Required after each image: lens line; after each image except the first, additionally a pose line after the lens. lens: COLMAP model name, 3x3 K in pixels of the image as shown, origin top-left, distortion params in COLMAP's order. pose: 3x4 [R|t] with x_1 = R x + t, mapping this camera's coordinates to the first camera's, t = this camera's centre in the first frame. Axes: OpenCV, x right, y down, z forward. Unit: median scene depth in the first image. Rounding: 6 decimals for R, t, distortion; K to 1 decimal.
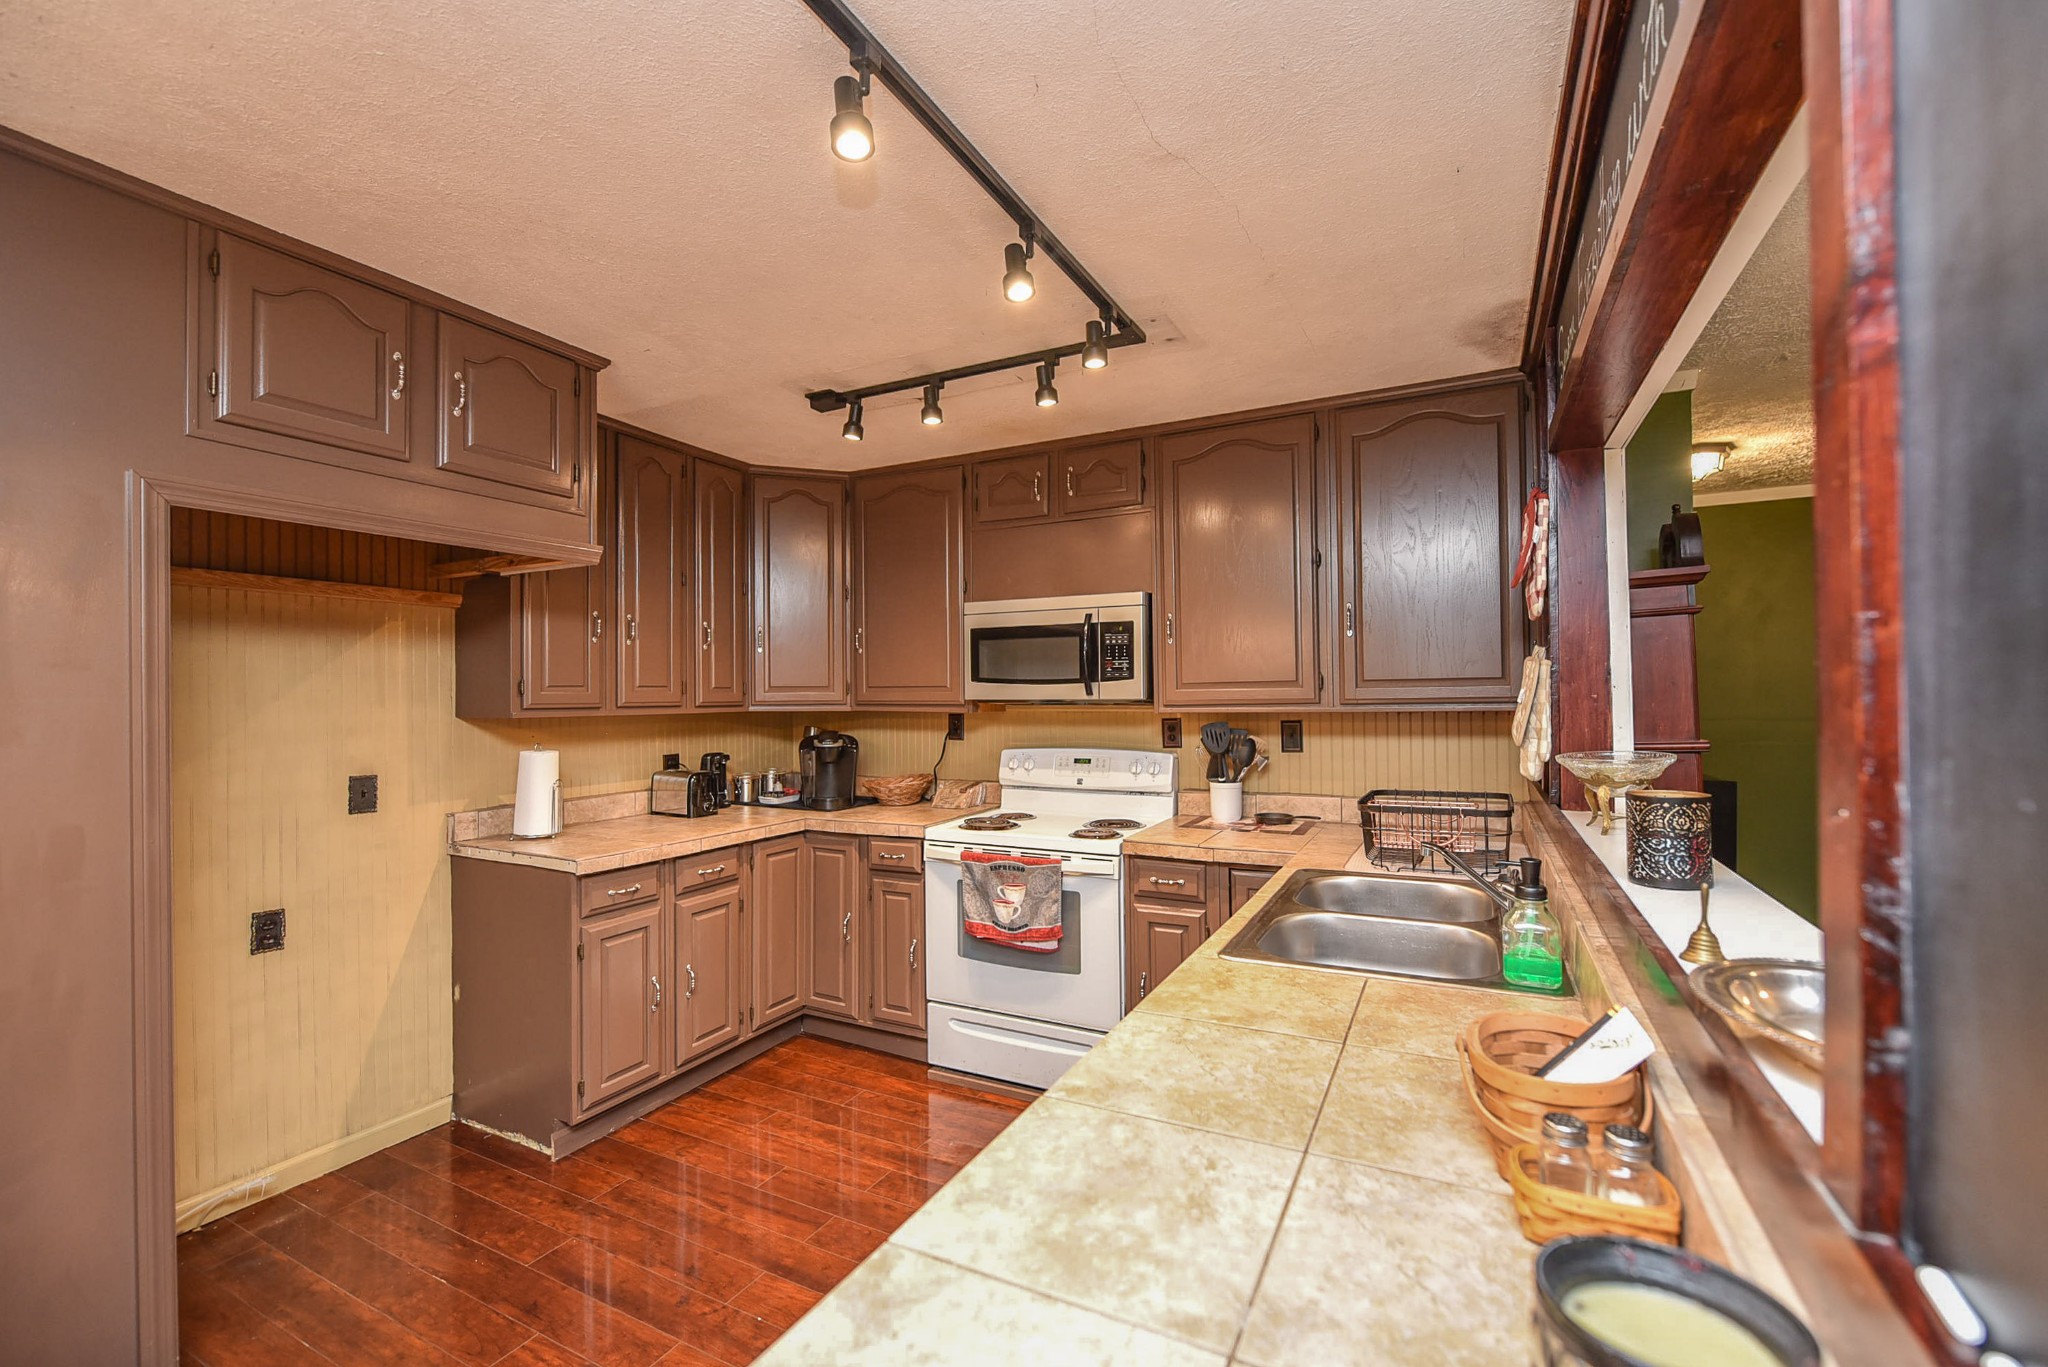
lens RADIAL K [[824.6, 0, 1042.2], [0, 824.6, 683.3], [0, 0, 1]] dist [-0.012956, -0.001376]
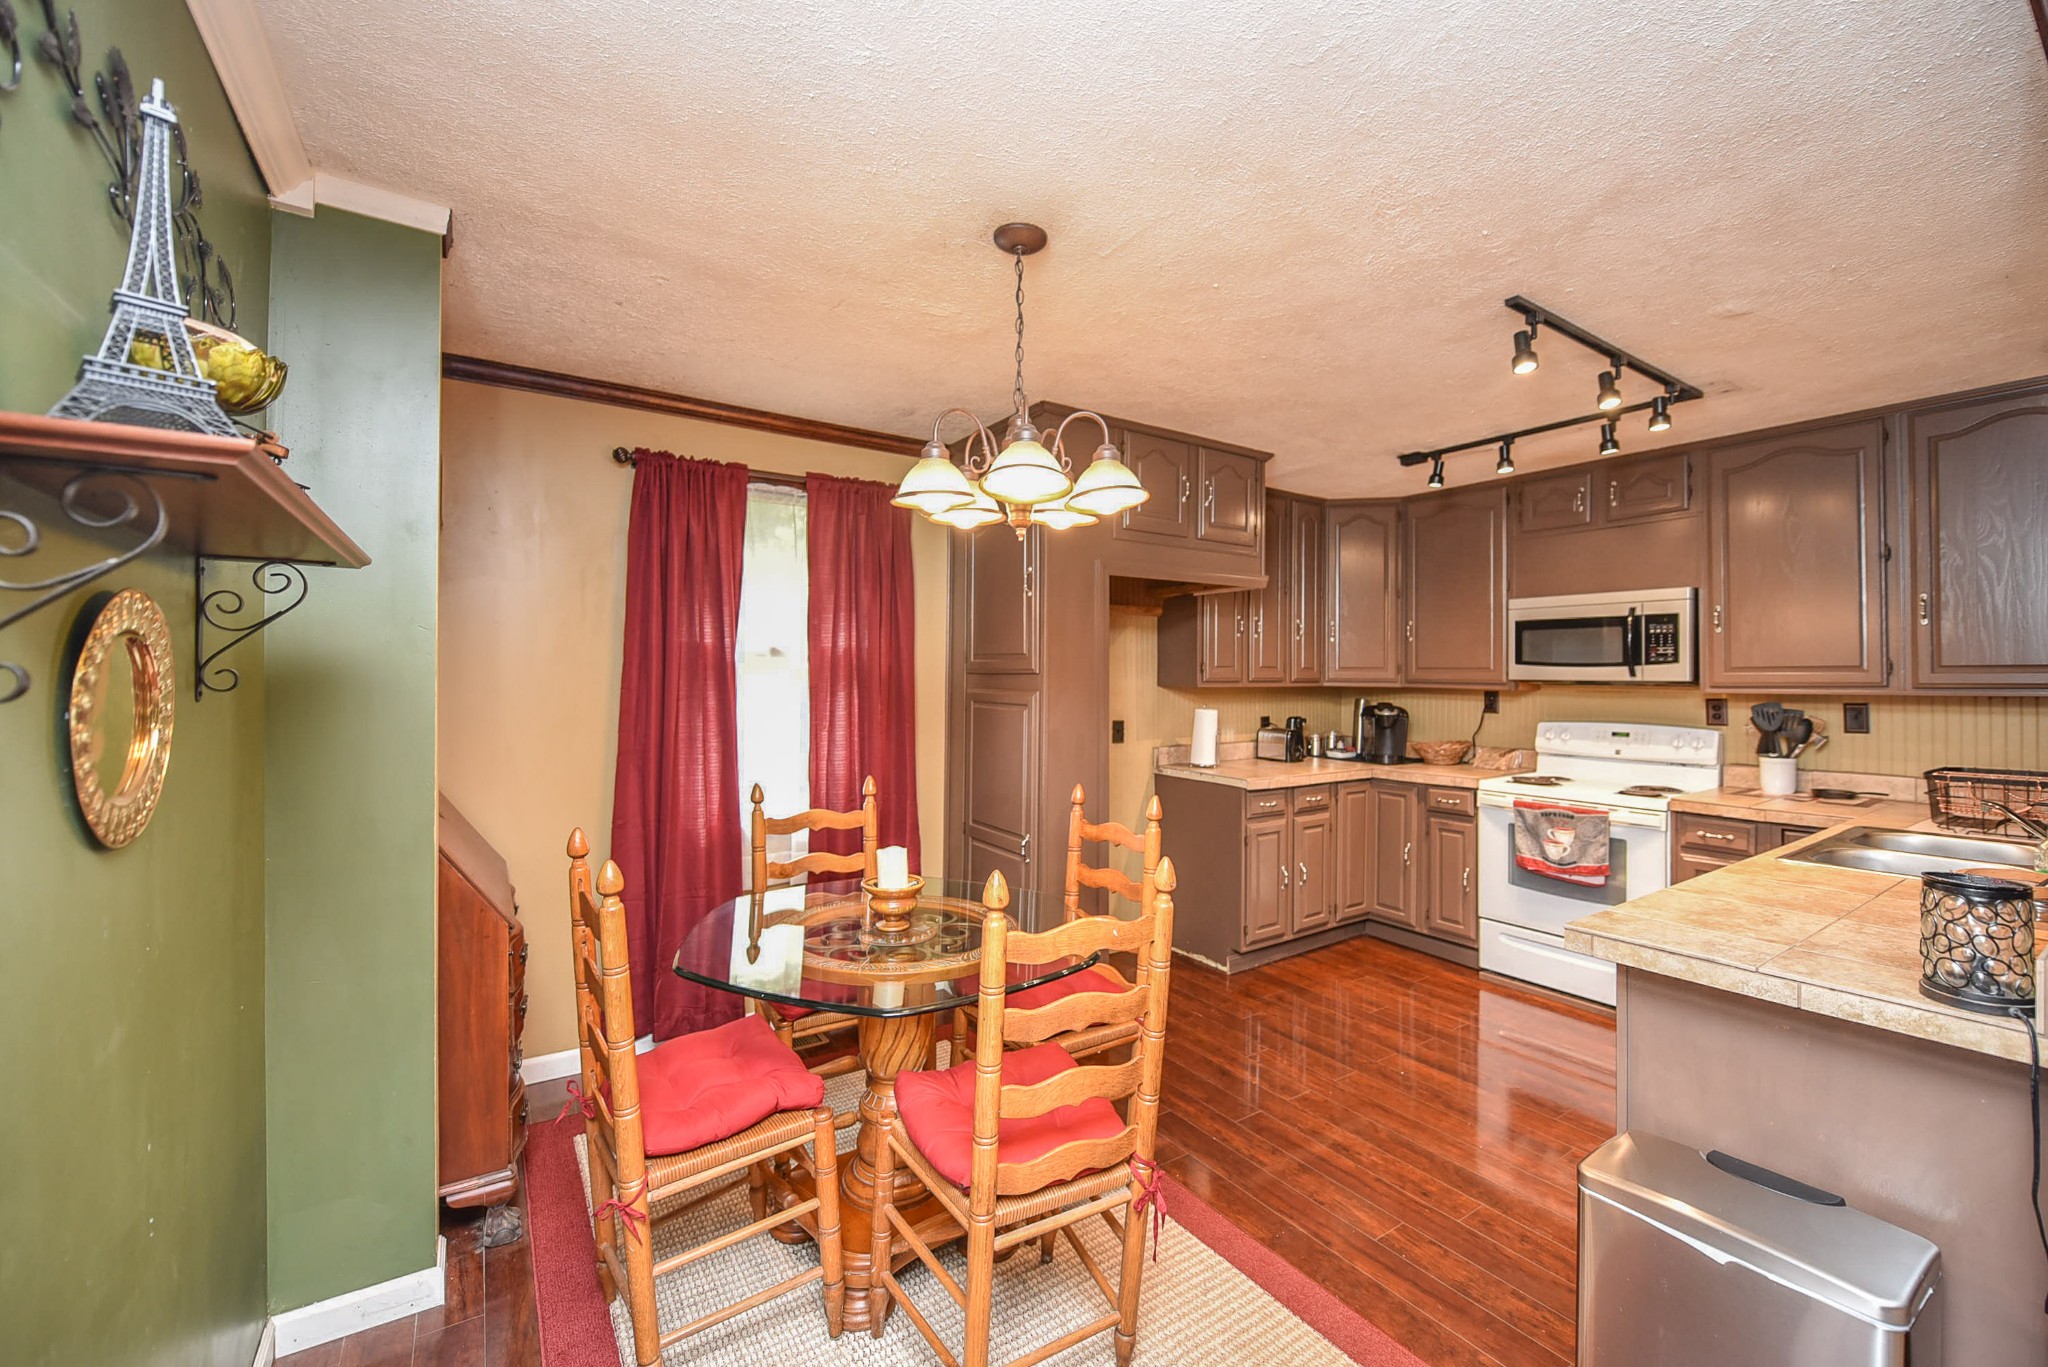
lens RADIAL K [[824.6, 0, 1088.2], [0, 824.6, 666.5], [0, 0, 1]] dist [-0.012956, -0.001376]
pose [[0.888398, 0.006611, -0.459026, -0.097528], [-0.003473, 0.999964, 0.007680, -0.006561], [0.459060, -0.005229, 0.888390, -0.396310]]
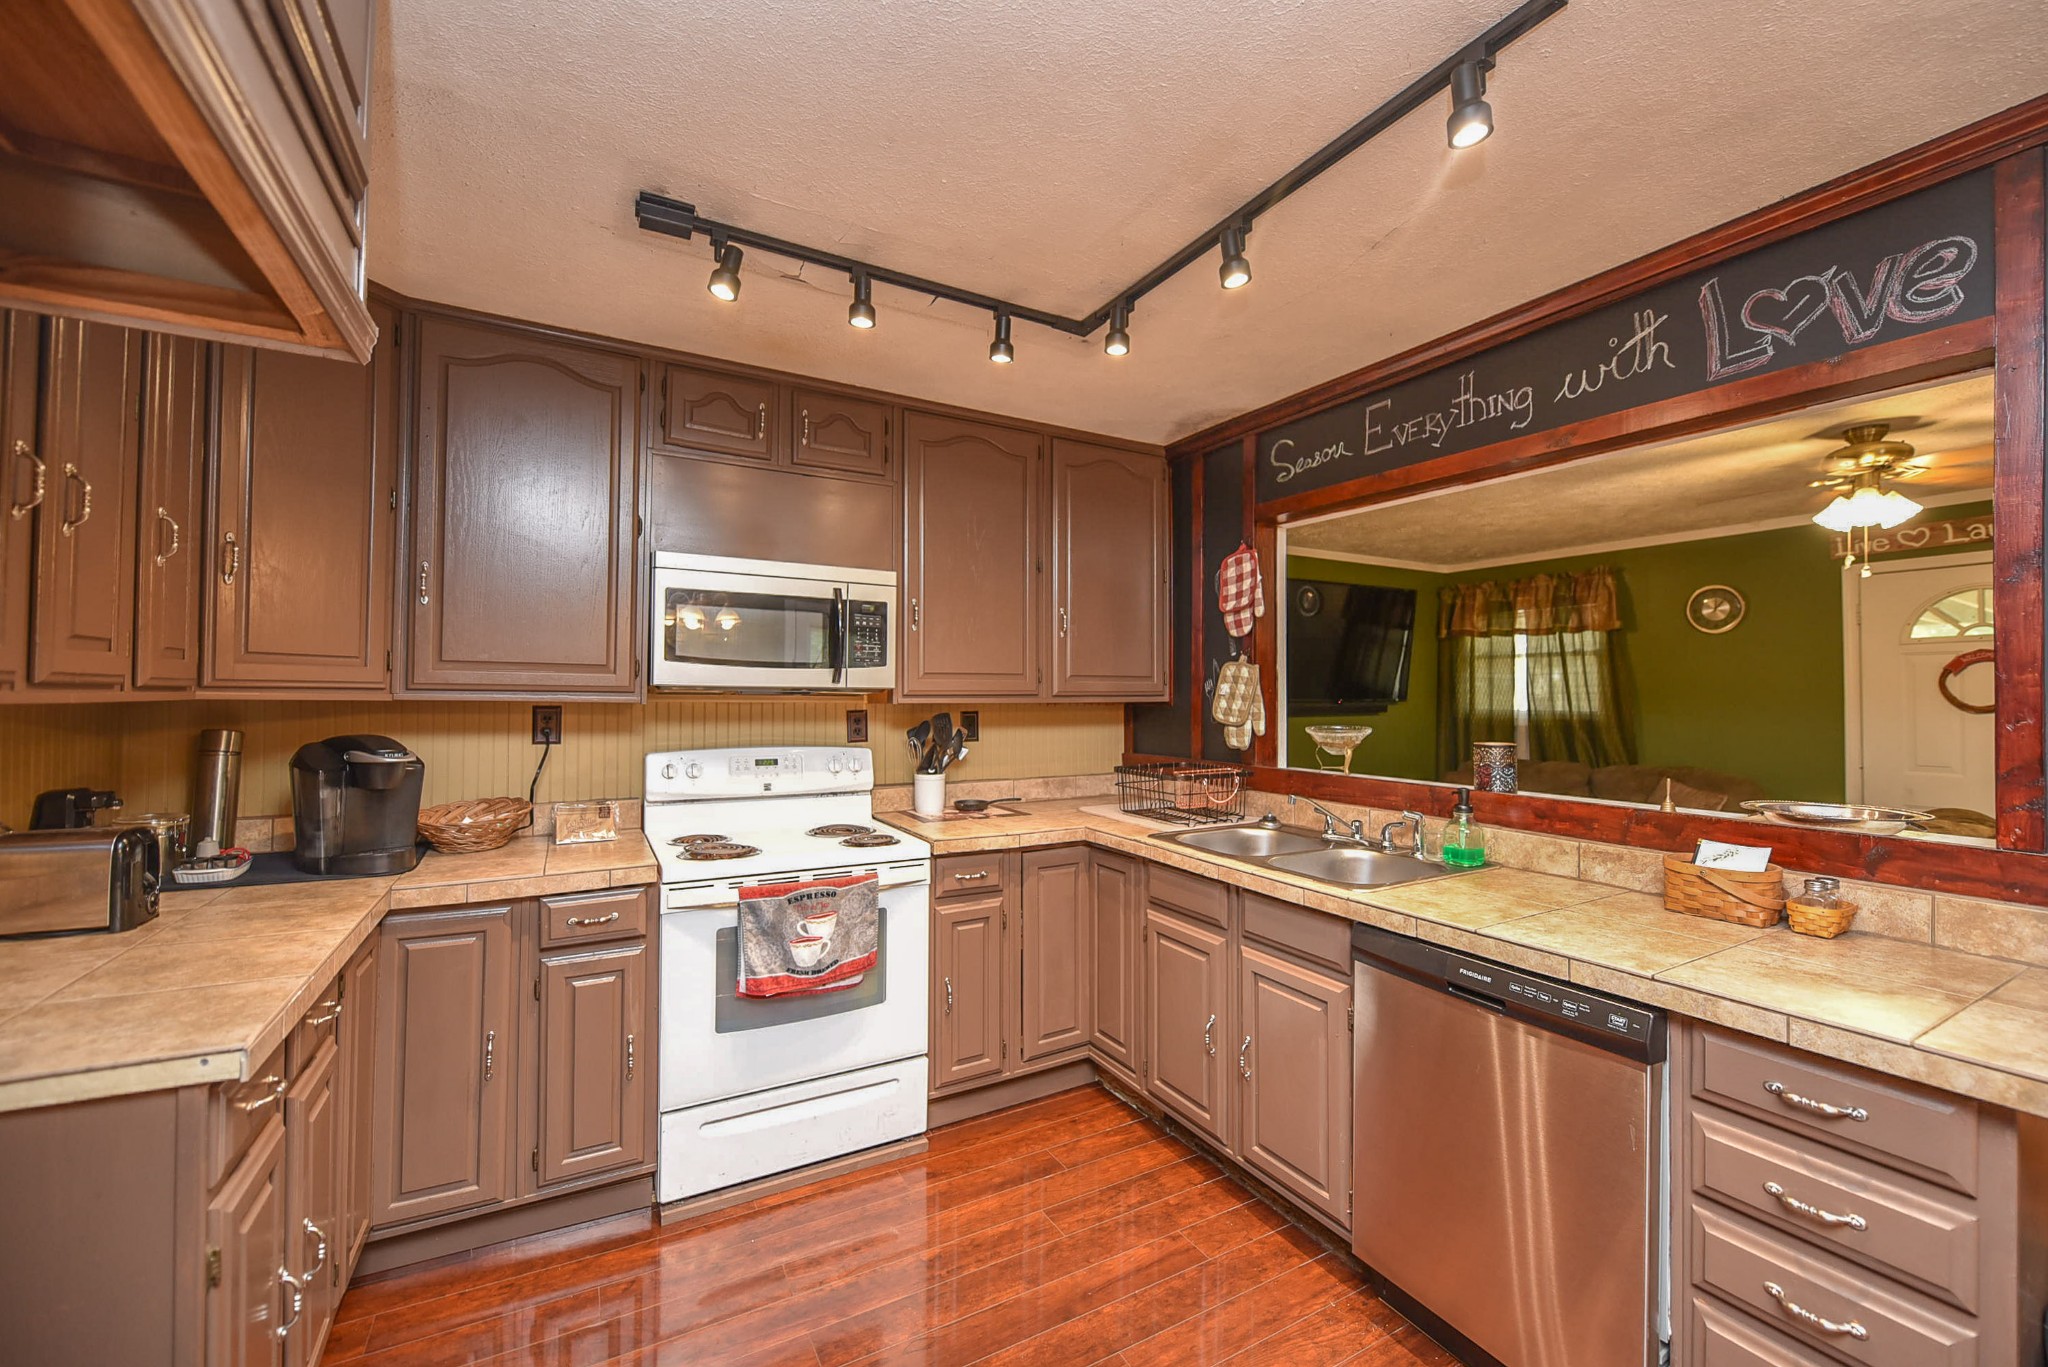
lens RADIAL K [[824.6, 0, 1030.5], [0, 824.6, 675.2], [0, 0, 1]] dist [-0.012956, -0.001376]
pose [[0.565036, 0.030396, 0.824506, -0.550014], [-0.024493, 0.999499, -0.020062, 0.019445], [-0.824703, -0.008859, 0.565497, 0.352938]]
